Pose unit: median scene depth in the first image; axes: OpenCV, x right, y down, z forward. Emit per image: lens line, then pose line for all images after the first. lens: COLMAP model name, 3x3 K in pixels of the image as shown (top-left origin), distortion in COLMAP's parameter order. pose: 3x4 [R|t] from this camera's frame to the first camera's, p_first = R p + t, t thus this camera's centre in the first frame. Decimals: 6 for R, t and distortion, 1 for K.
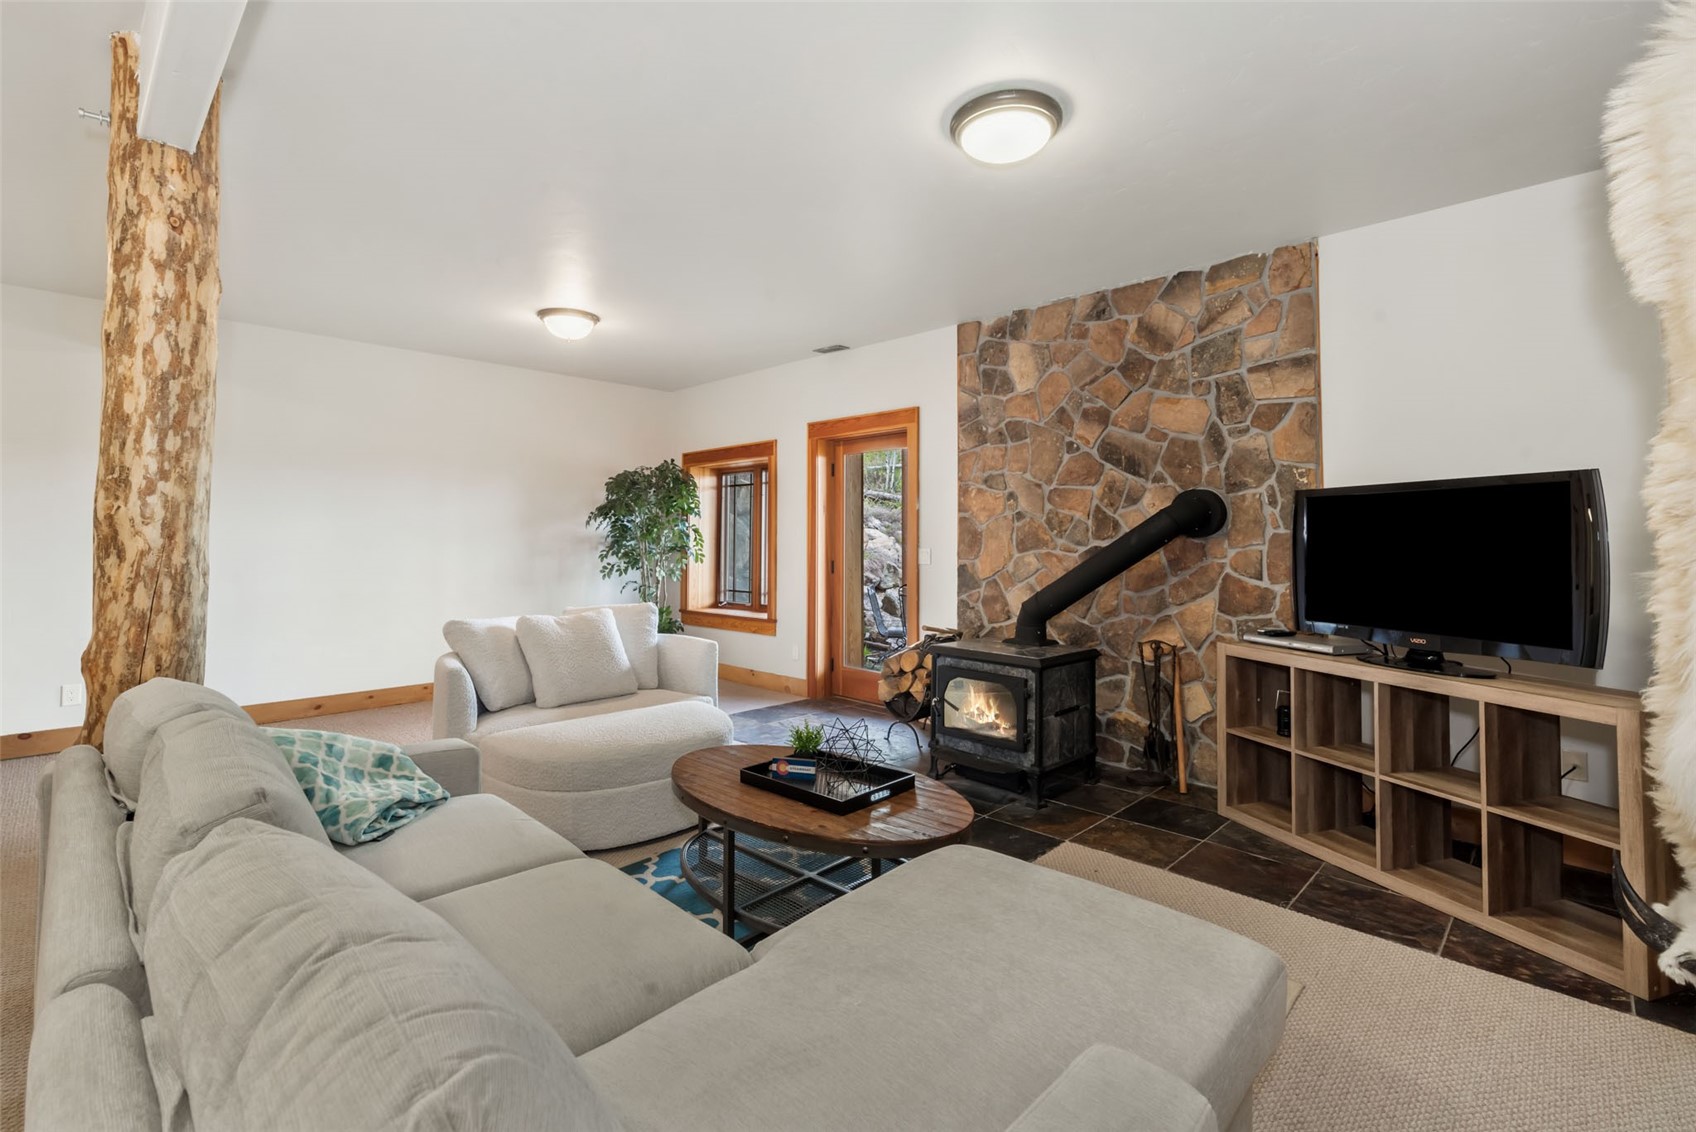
lens RADIAL K [[728.0, 0, 864.7], [0, 728.0, 515.0], [0, 0, 1]] dist [0.001946, 0.000067]
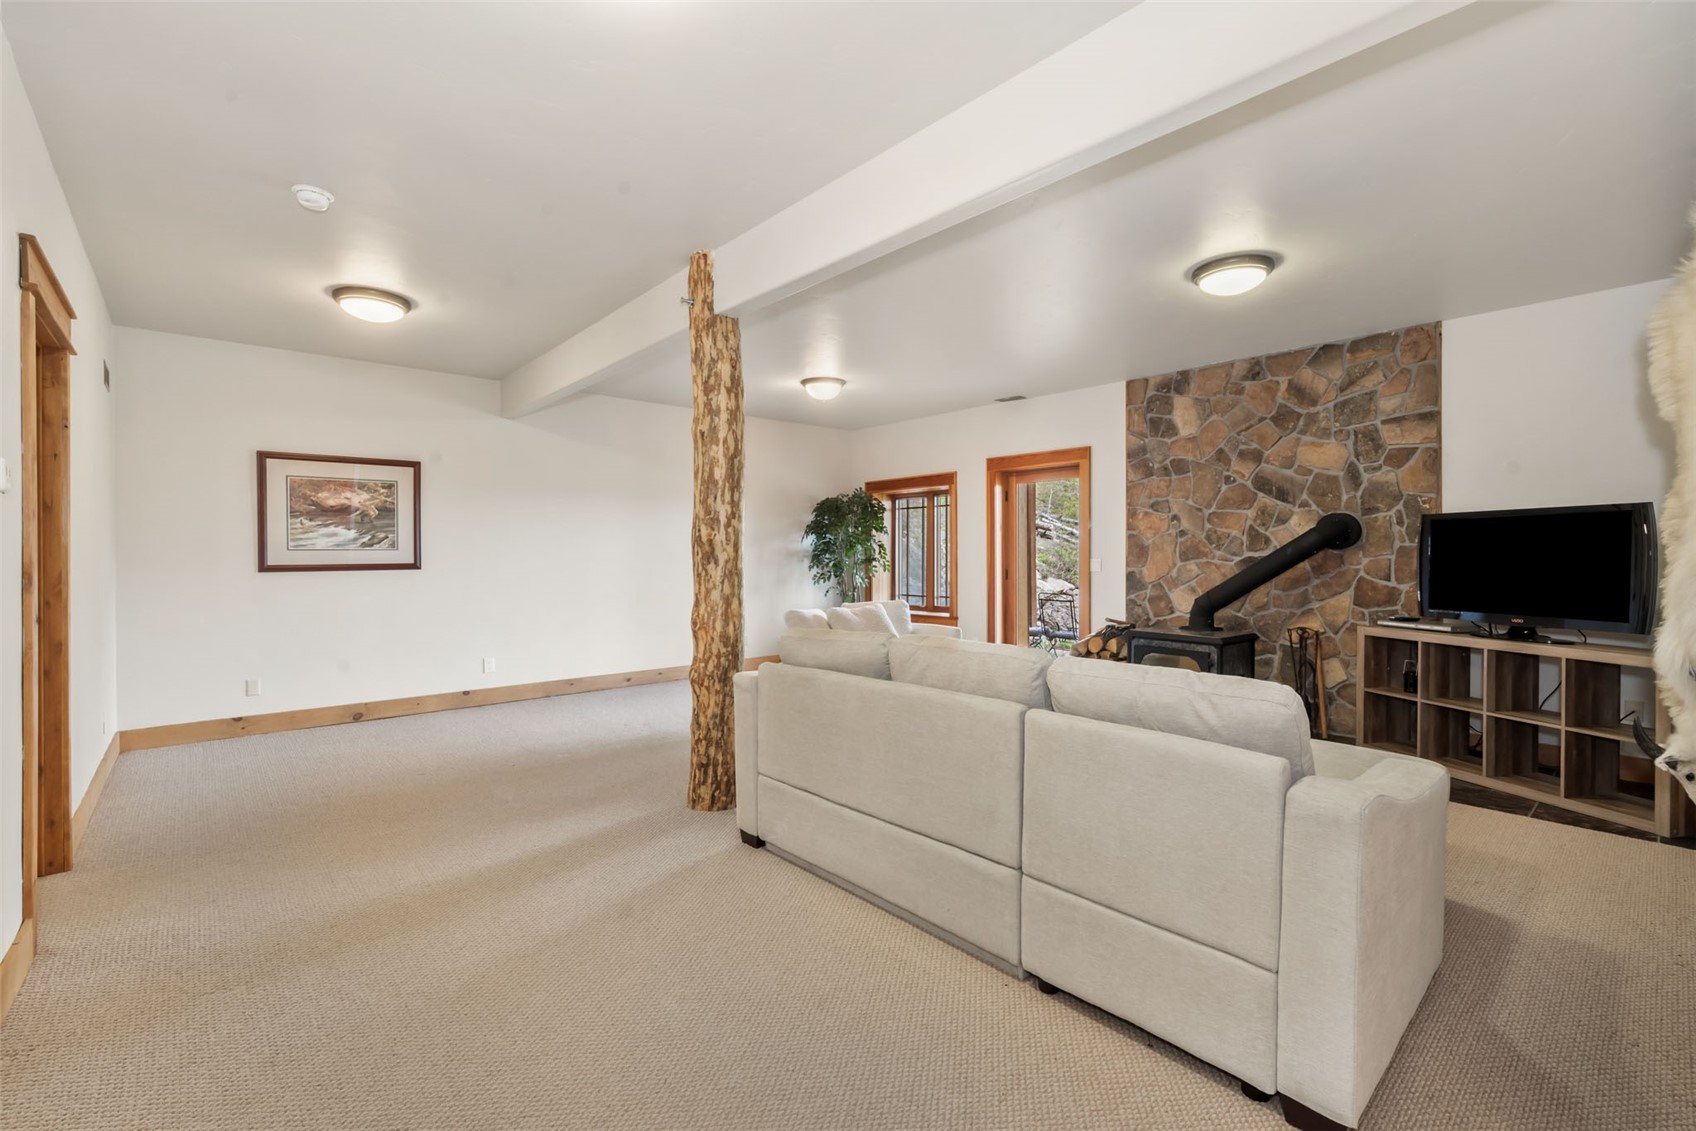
lens RADIAL K [[728.0, 0, 852.0], [0, 728.0, 557.6], [0, 0, 1]] dist [0.001946, 0.000067]
pose [[0.997184, -0.003851, -0.074891, -0.351781], [0.006855, 0.999181, 0.039888, -0.014056], [0.074676, -0.040289, 0.996394, -0.418667]]
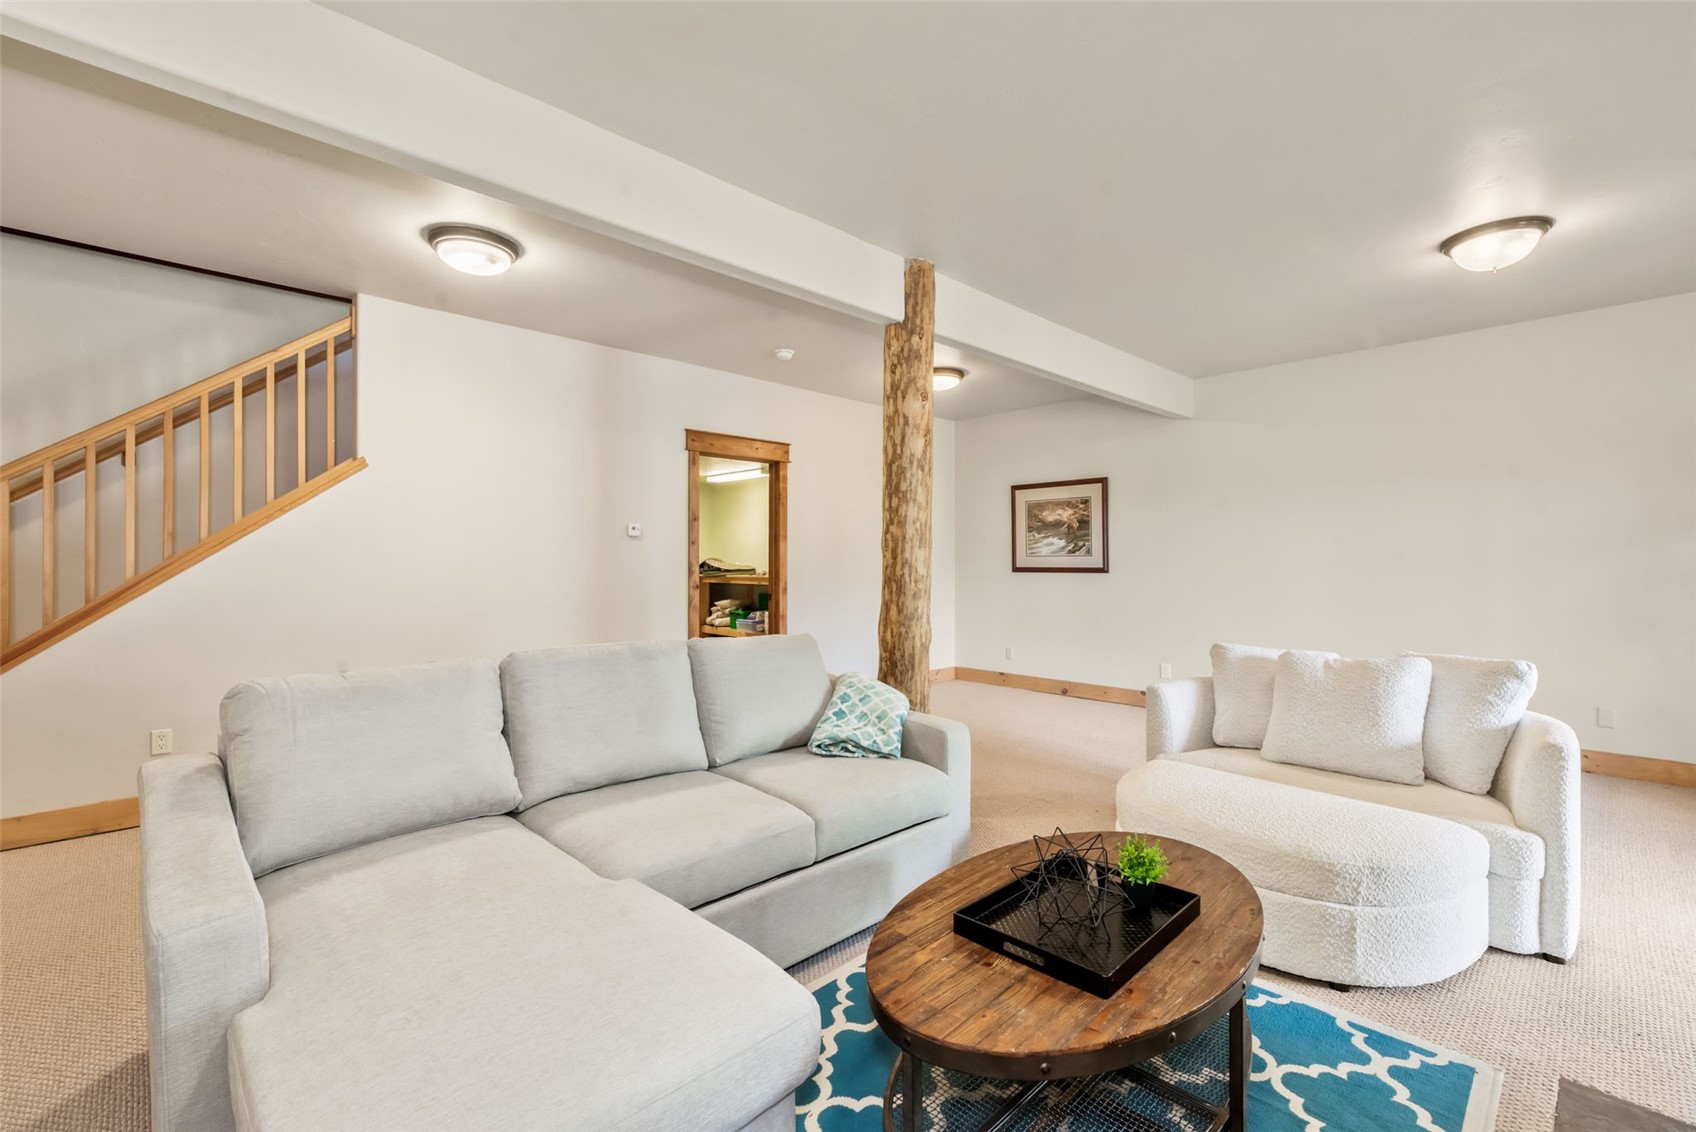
lens RADIAL K [[728.0, 0, 850.6], [0, 728.0, 558.4], [0, 0, 1]] dist [0.001946, 0.000067]
pose [[-0.011742, -0.003473, -0.999925, 0.452744], [0.034924, 0.999382, -0.003881, 0.021112], [0.999321, -0.034967, -0.011614, 0.578191]]
